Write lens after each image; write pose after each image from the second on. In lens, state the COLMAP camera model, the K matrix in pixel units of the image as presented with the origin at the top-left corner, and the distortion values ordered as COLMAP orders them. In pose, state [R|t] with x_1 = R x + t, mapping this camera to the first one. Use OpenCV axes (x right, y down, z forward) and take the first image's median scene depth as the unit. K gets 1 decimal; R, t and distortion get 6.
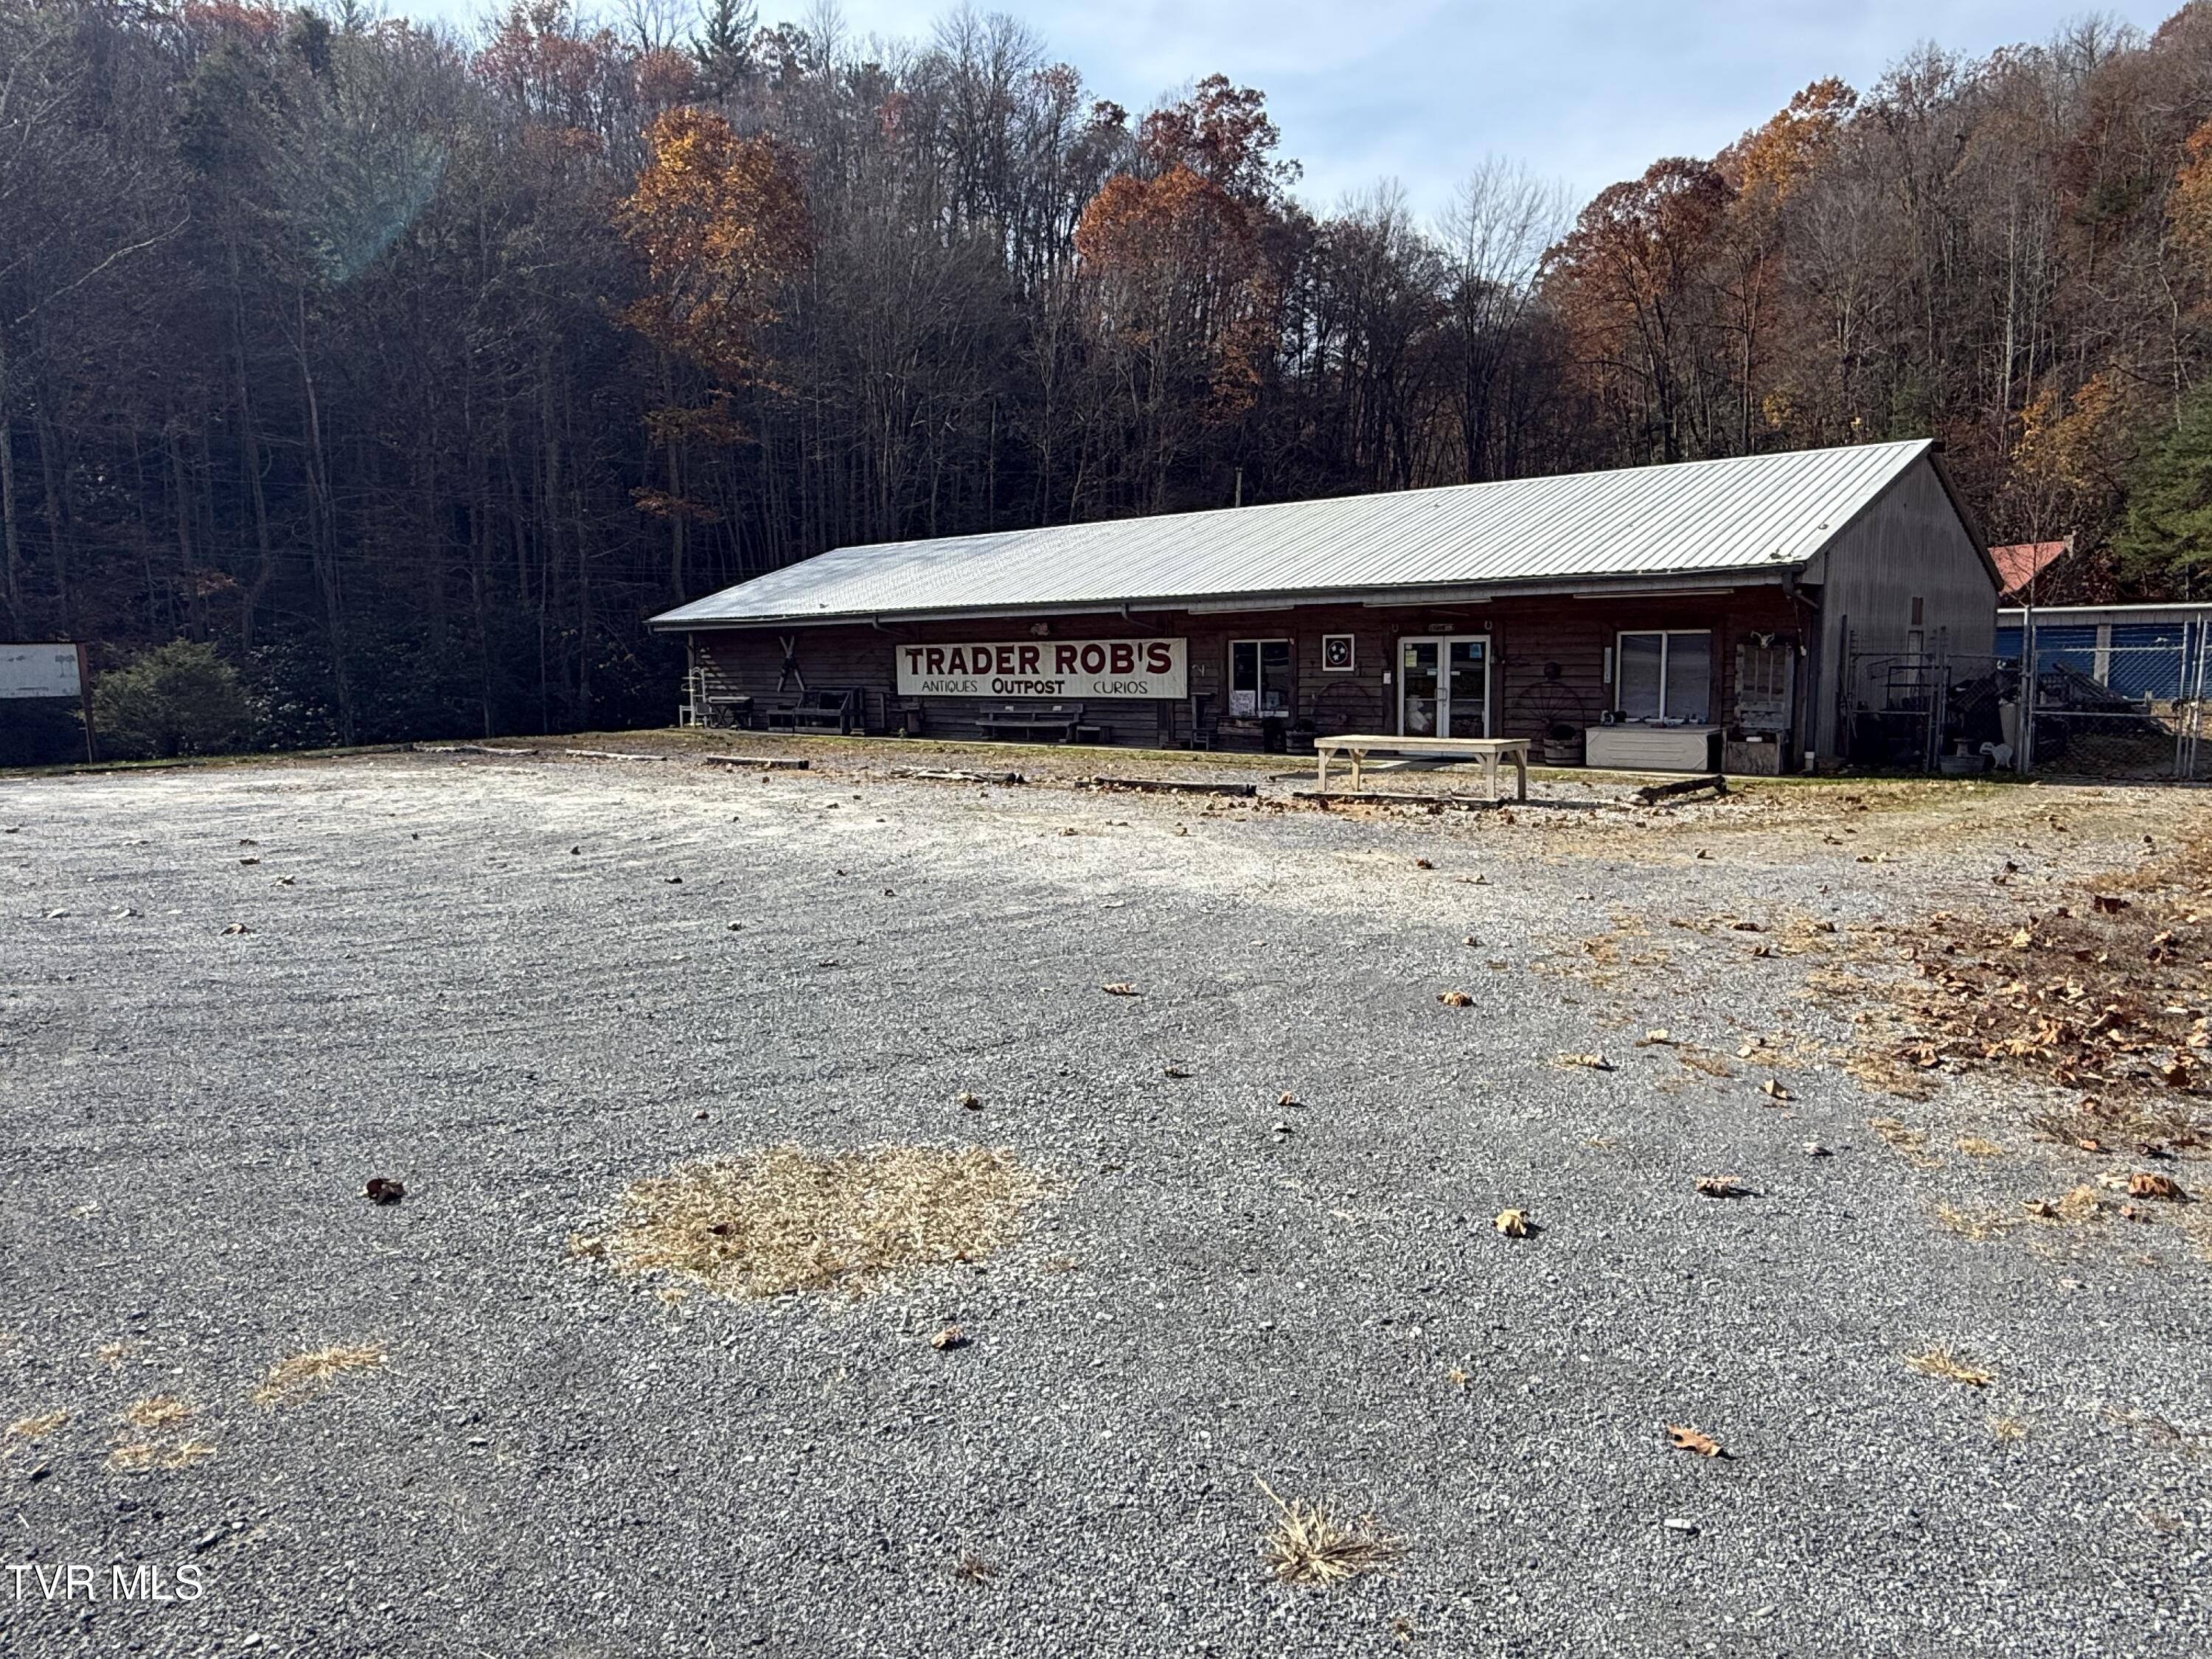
lens RADIAL K [[1406.4, 0, 1099.3], [0, 1406.4, 821.1], [0, 0, 1]] dist [0.001402, 0.000362]
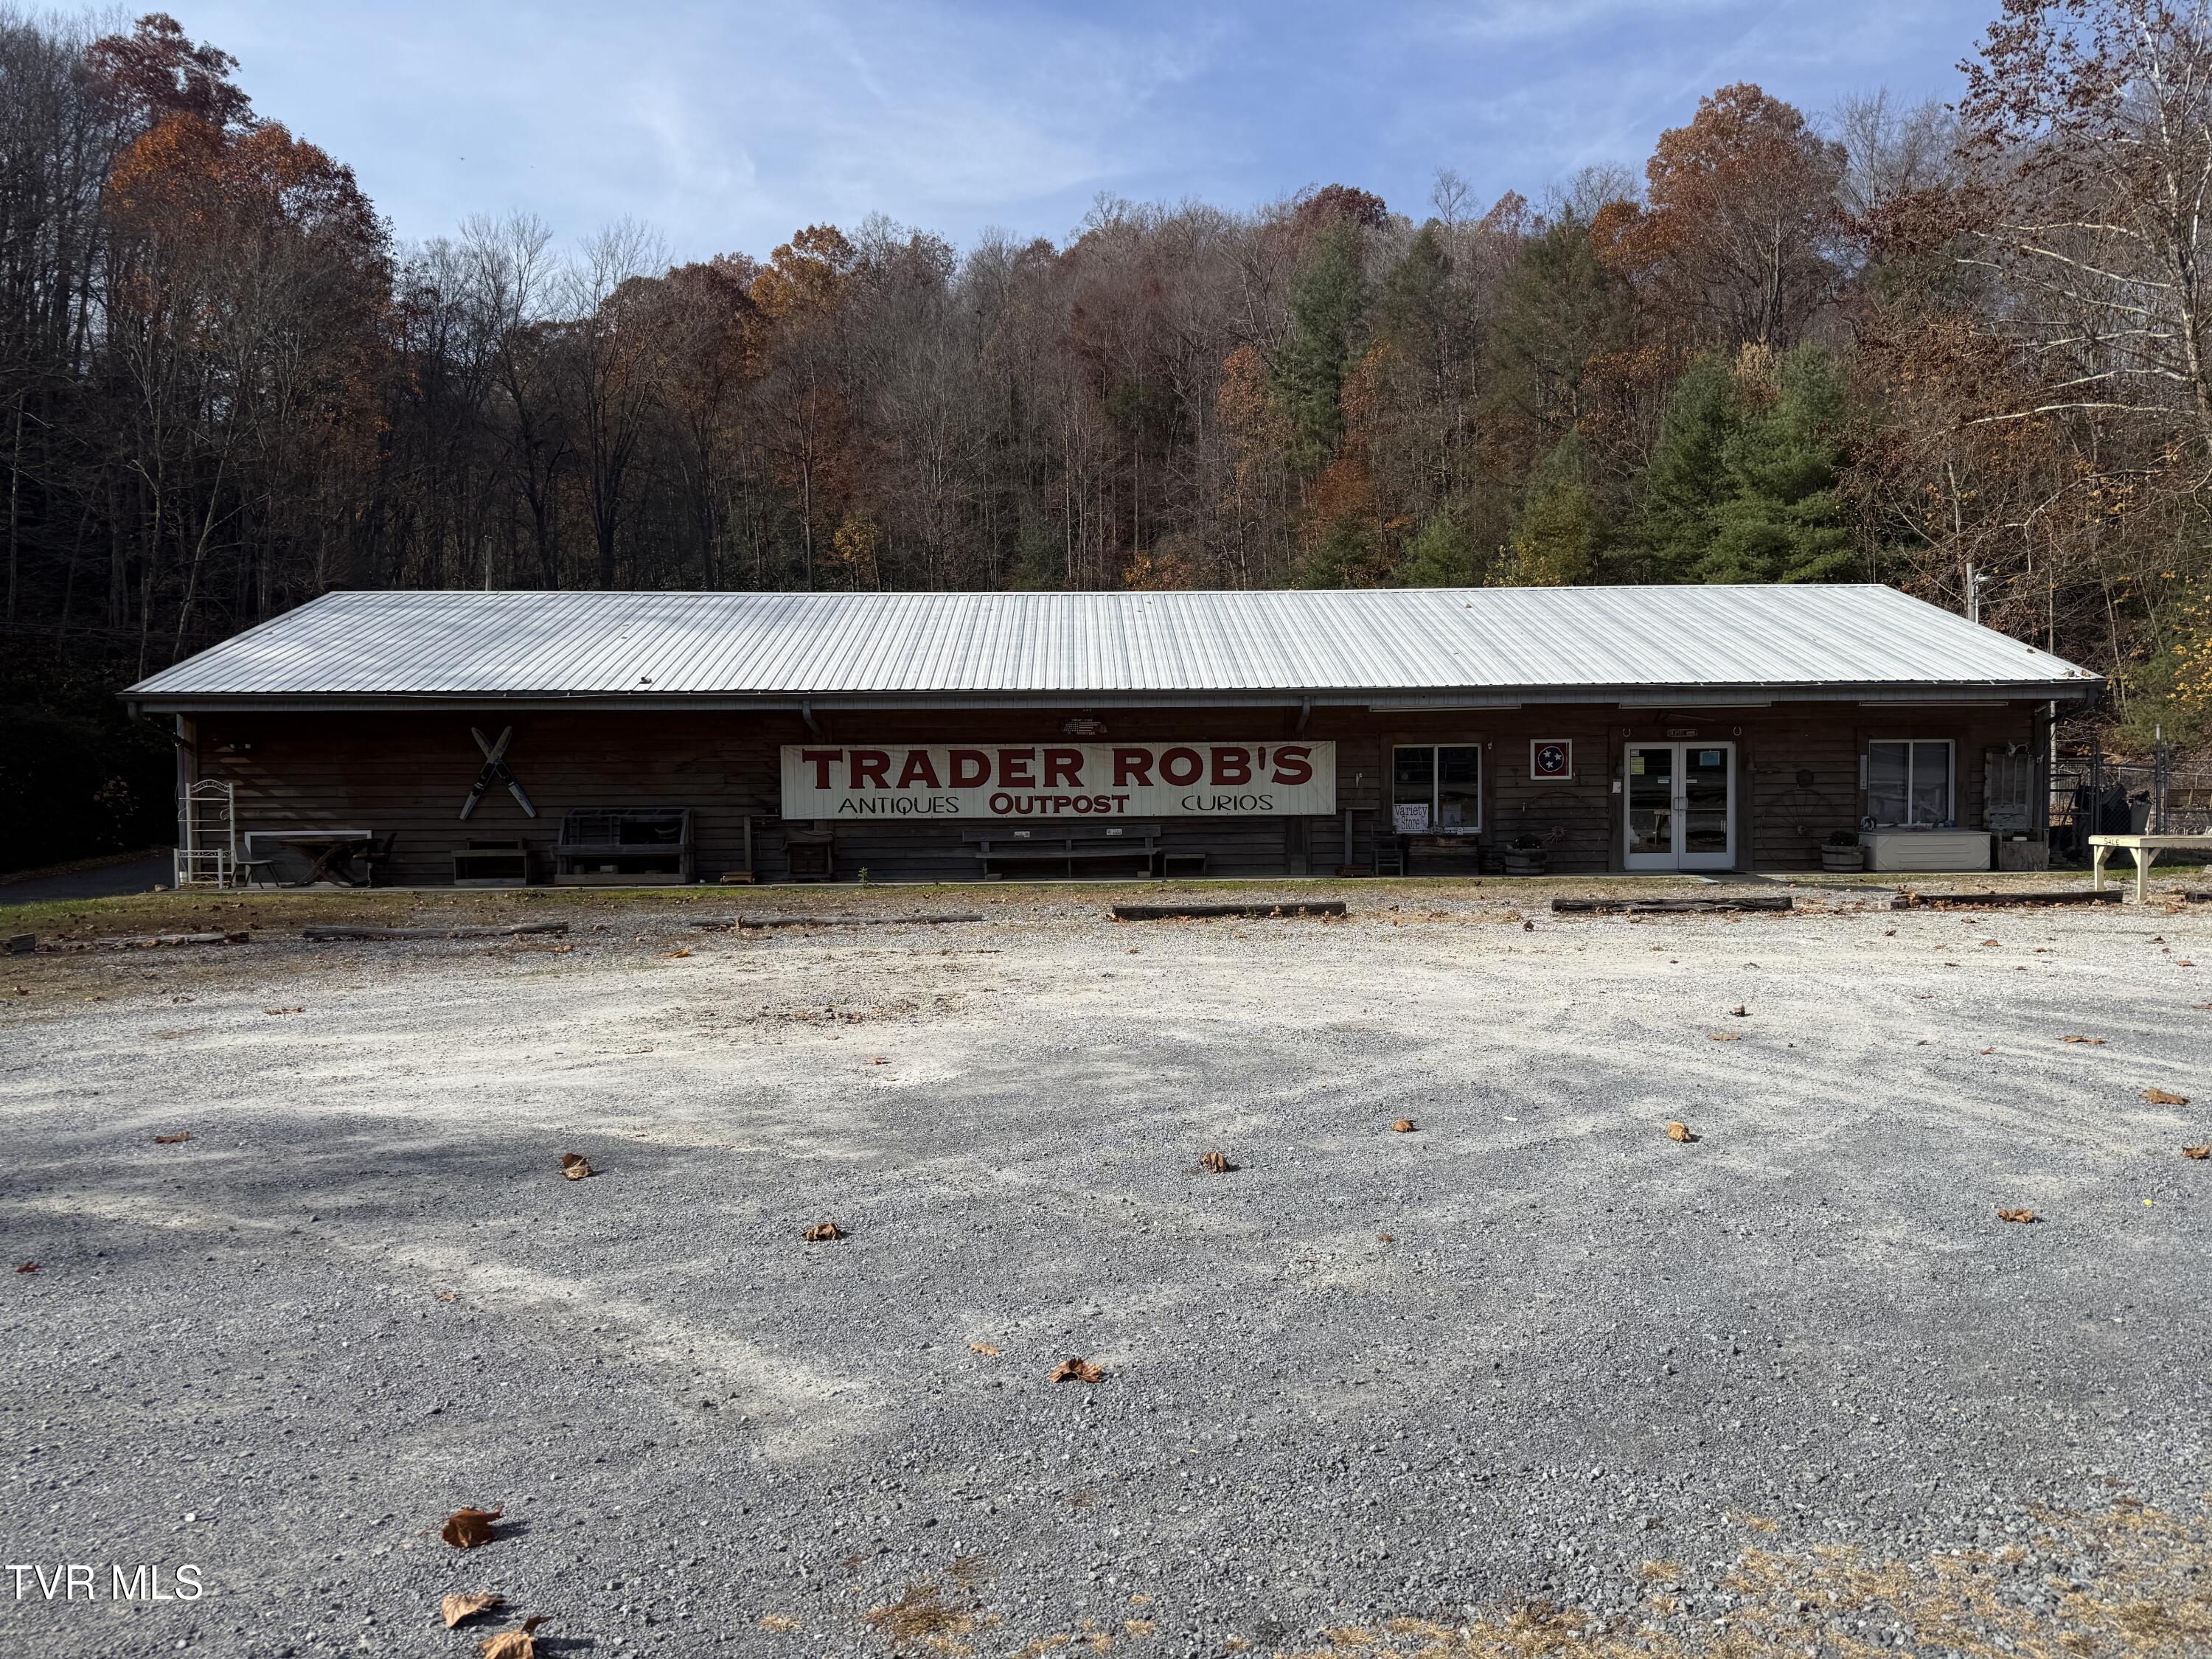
lens RADIAL K [[1517.4, 0, 1106.0], [0, 1517.4, 829.5], [0, 0, 1]] dist [0.124167, -0.166058]
pose [[0.719434, -0.023661, 0.694158, -0.623277], [0.078798, 0.995747, -0.047726, -0.044831], [-0.690077, 0.089034, 0.718239, 0.437956]]
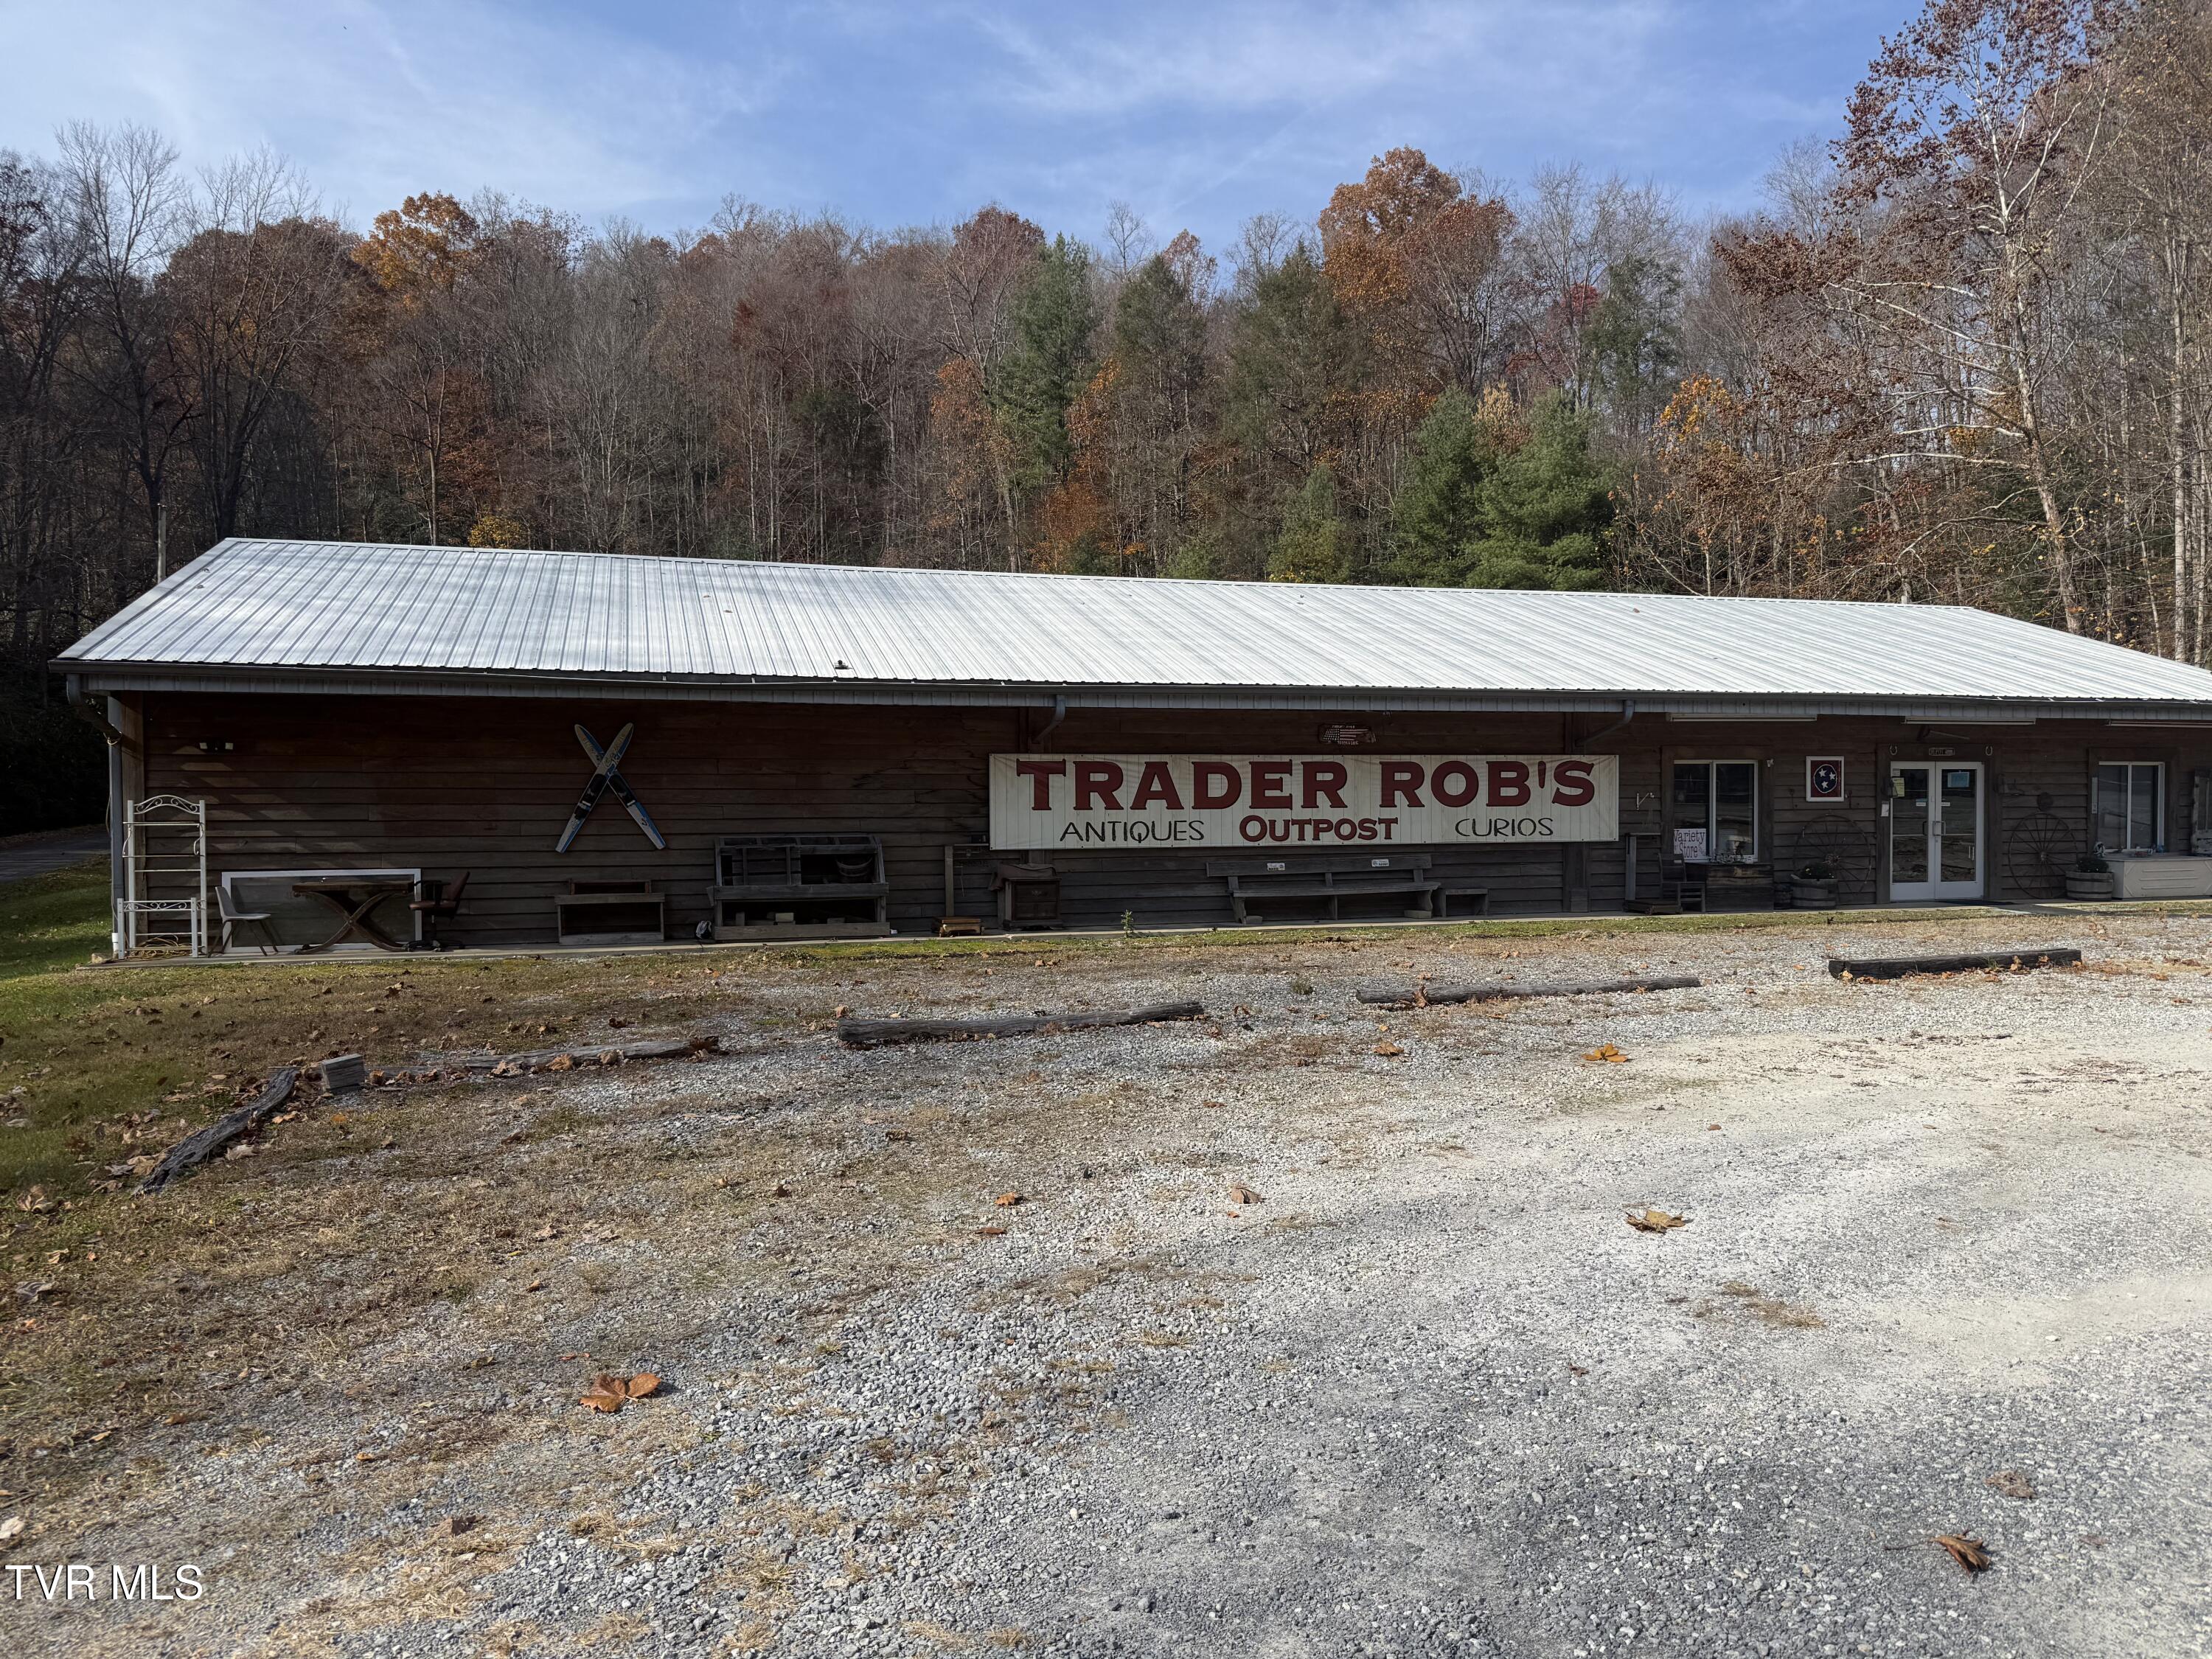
lens RADIAL K [[1565.7, 0, 1095.1], [0, 1565.7, 835.9], [0, 0, 1]] dist [0.126804, -0.191204]
pose [[0.512918, -0.013054, 0.858338, -0.718032], [0.095507, 0.994545, -0.041947, -0.078239], [-0.853108, 0.103493, 0.511367, 0.785253]]
